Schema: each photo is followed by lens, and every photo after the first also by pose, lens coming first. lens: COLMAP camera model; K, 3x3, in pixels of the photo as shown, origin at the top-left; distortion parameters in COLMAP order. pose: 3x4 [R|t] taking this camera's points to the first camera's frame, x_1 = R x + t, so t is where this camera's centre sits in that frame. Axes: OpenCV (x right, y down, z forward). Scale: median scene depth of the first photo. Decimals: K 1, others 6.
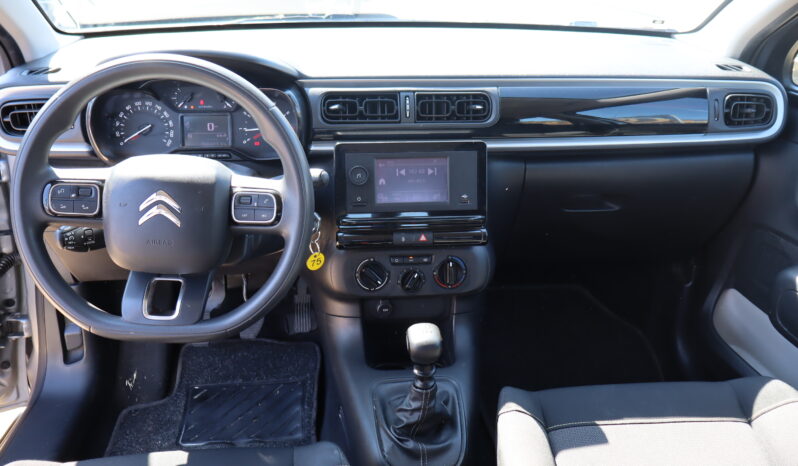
lens RADIAL K [[677.5, 0, 399.0], [0, 677.5, 233.0], [0, 0, 1]] dist [-0.001957, 0.017469]
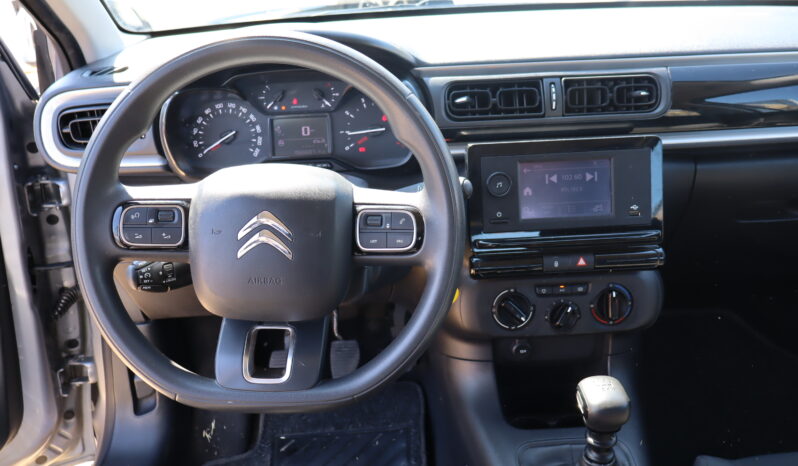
lens RADIAL K [[677.5, 0, 399.0], [0, 677.5, 233.0], [0, 0, 1]] dist [-0.001957, 0.017469]
pose [[0.997147, -0.025919, -0.070900, -0.113740], [0.024563, 0.999500, -0.019933, -0.015193], [0.071381, 0.018135, 0.997284, 0.199667]]
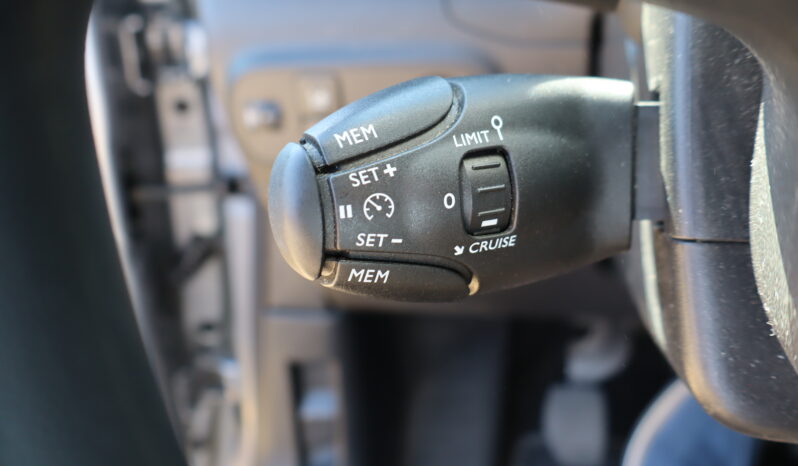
lens RADIAL K [[677.5, 0, 399.0], [0, 677.5, 233.0], [0, 0, 1]] dist [-0.001957, 0.017469]
pose [[0.948281, 0.056278, -0.312404, -0.361932], [-0.044414, 0.998001, 0.044969, 0.005335], [0.314310, -0.028769, 0.948885, 0.723321]]
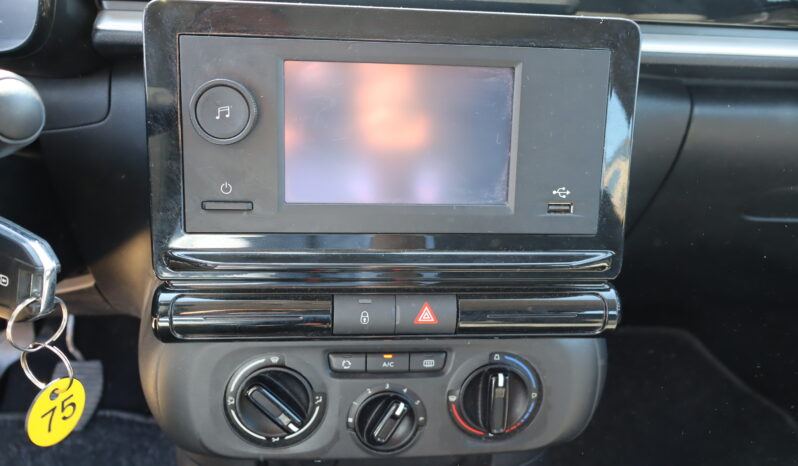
lens RADIAL K [[677.5, 0, 399.0], [0, 677.5, 233.0], [0, 0, 1]] dist [-0.001957, 0.017469]
pose [[0.998904, 0.039629, 0.024905, 0.012207], [-0.041318, 0.996588, 0.071446, -0.052553], [-0.021989, -0.072397, 0.997133, 0.656280]]
